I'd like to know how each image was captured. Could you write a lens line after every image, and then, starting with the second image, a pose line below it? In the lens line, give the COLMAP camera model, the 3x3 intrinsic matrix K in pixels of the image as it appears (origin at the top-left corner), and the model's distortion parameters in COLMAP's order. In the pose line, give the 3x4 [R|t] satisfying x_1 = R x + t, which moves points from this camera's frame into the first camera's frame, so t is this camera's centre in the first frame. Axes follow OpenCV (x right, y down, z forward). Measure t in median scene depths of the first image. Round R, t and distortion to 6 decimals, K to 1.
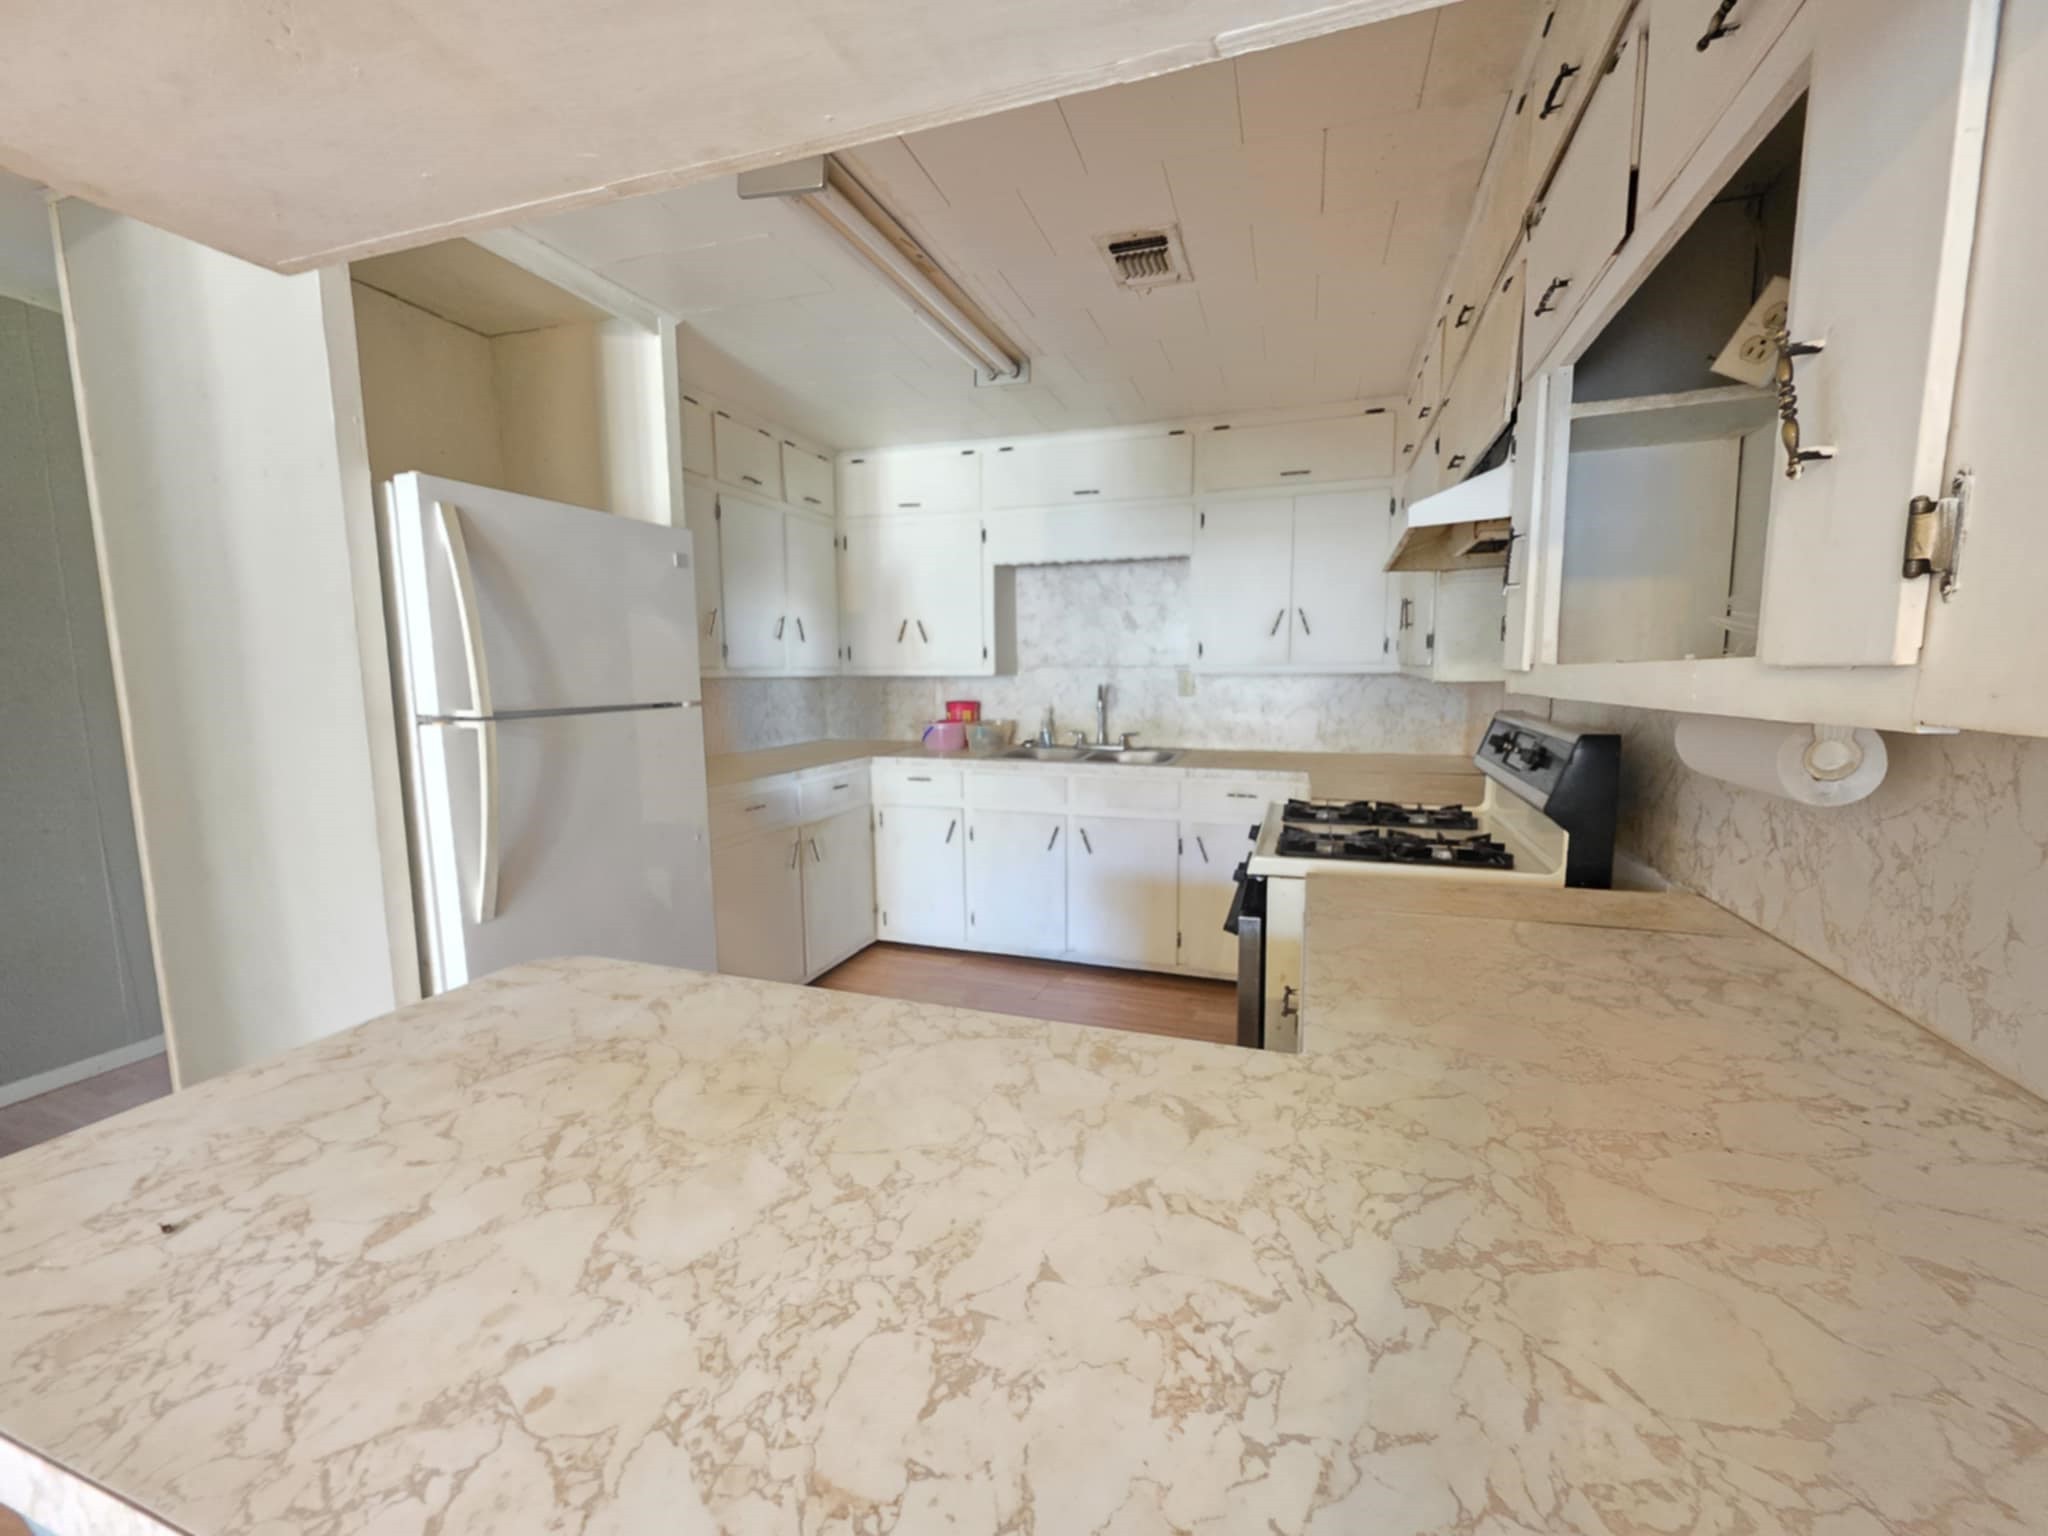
lens RADIAL K [[817.5, 0, 1023.9], [0, 817.5, 758.2], [0, 0, 1]] dist [0.002965, 0.000094]
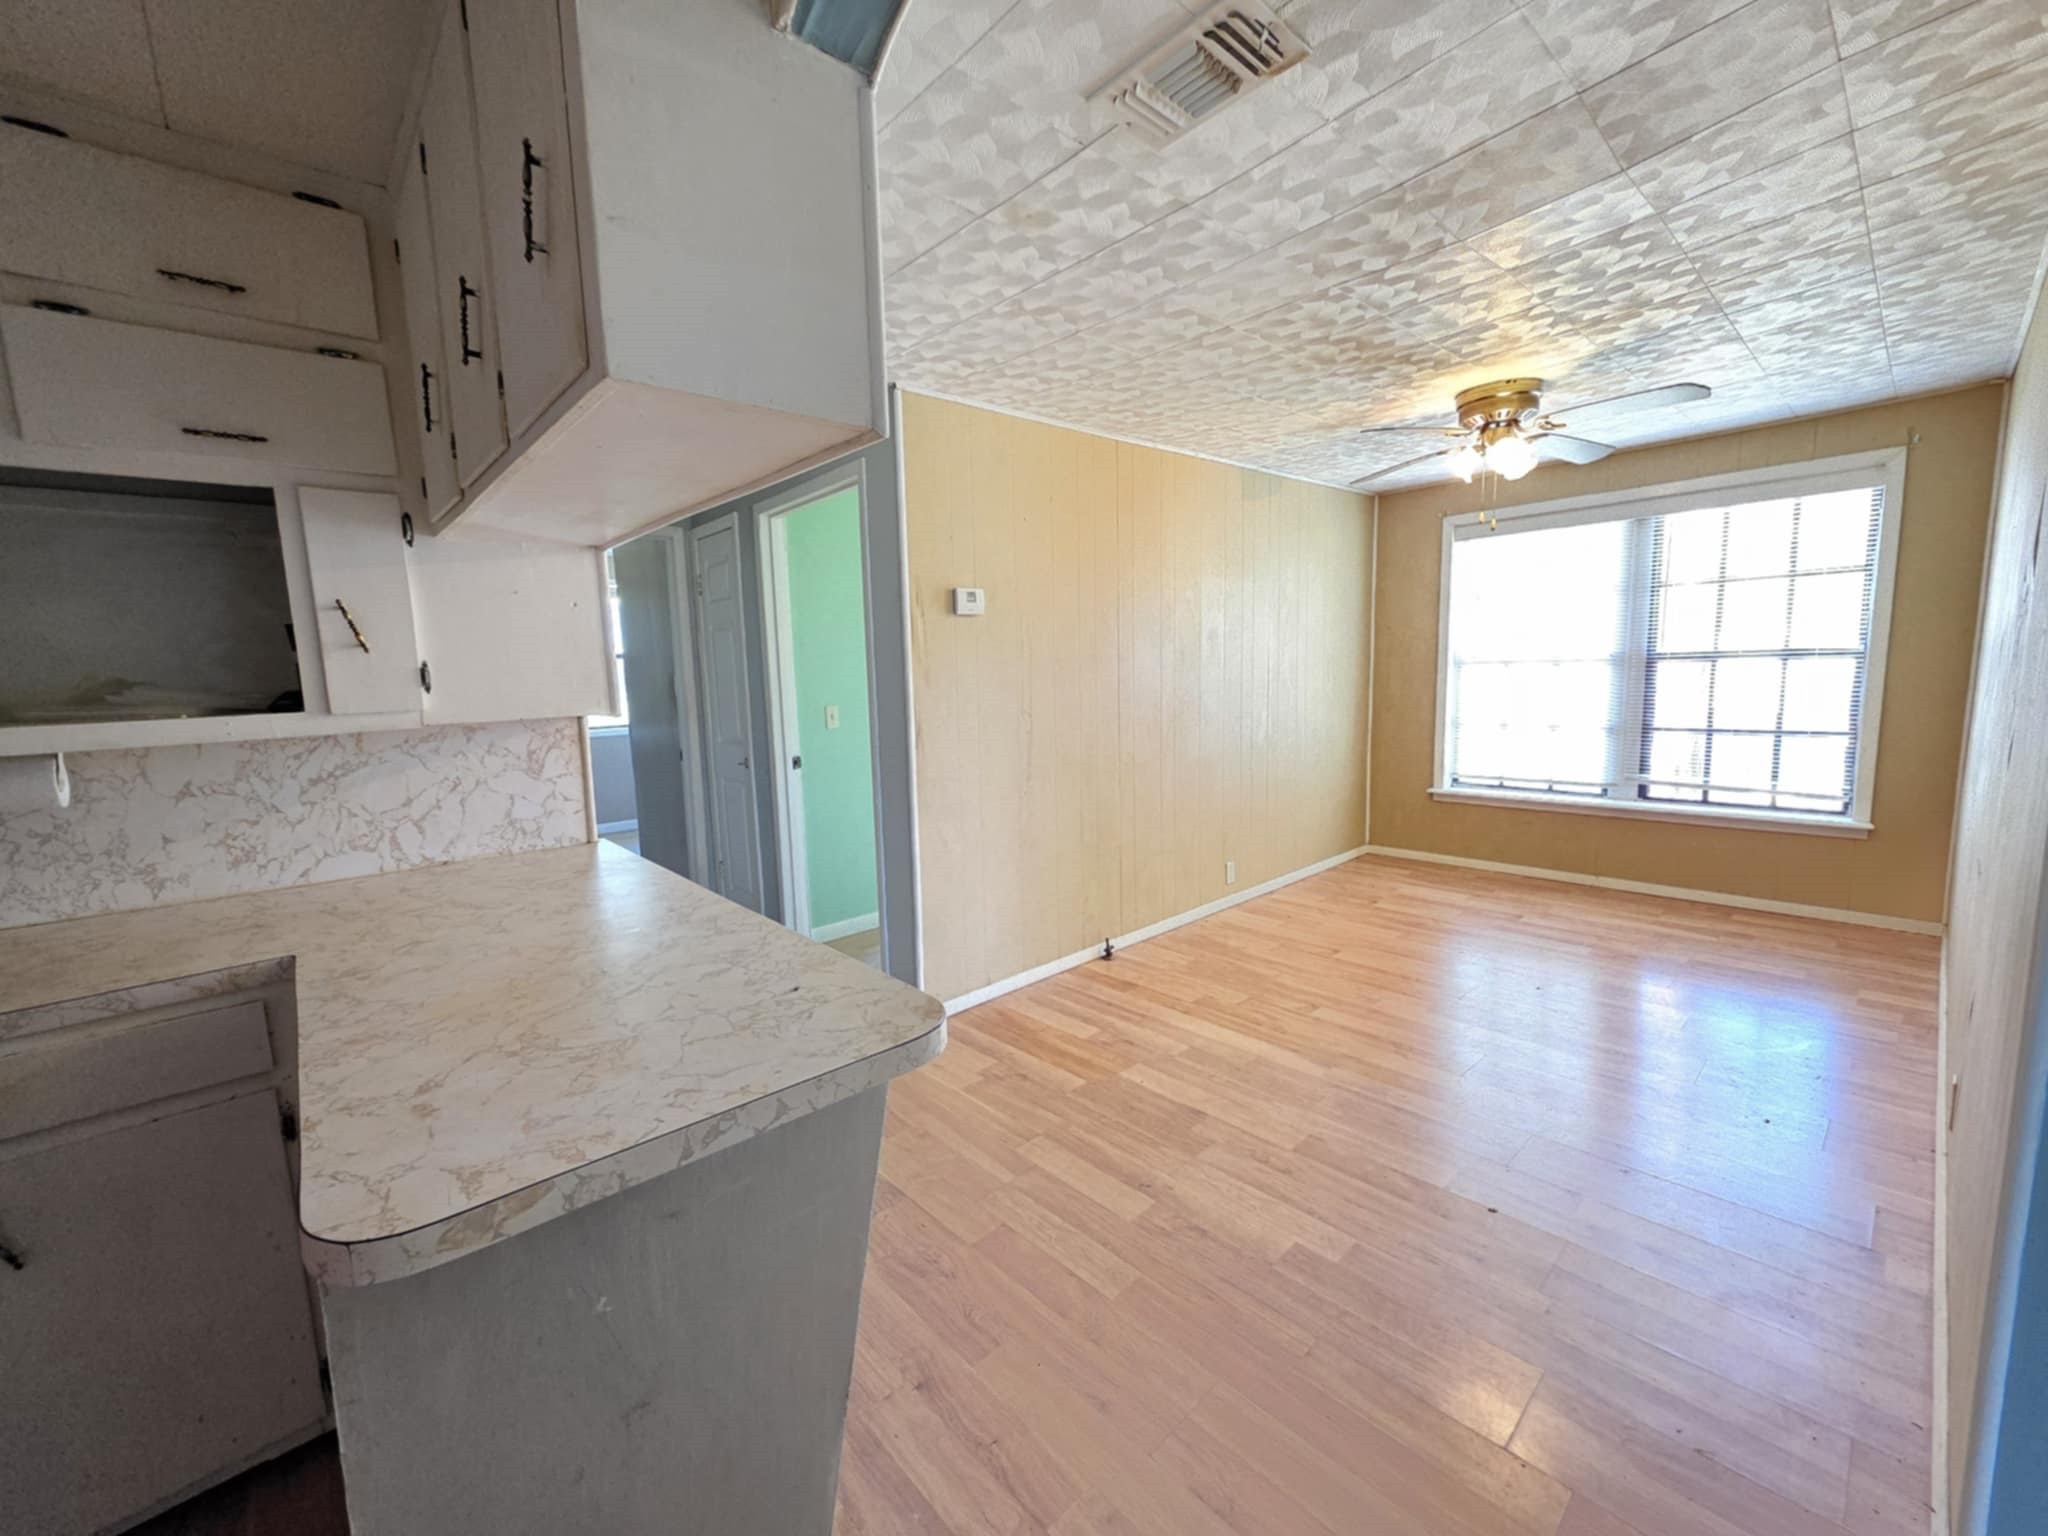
lens RADIAL K [[817.5, 0, 1026.2], [0, 817.5, 778.0], [0, 0, 1]] dist [0.002965, 0.000094]
pose [[-0.874017, -0.033004, 0.484773, -1.743741], [0.088041, 0.970419, 0.224800, -0.226270], [-0.477852, 0.239159, -0.845258, 1.611801]]
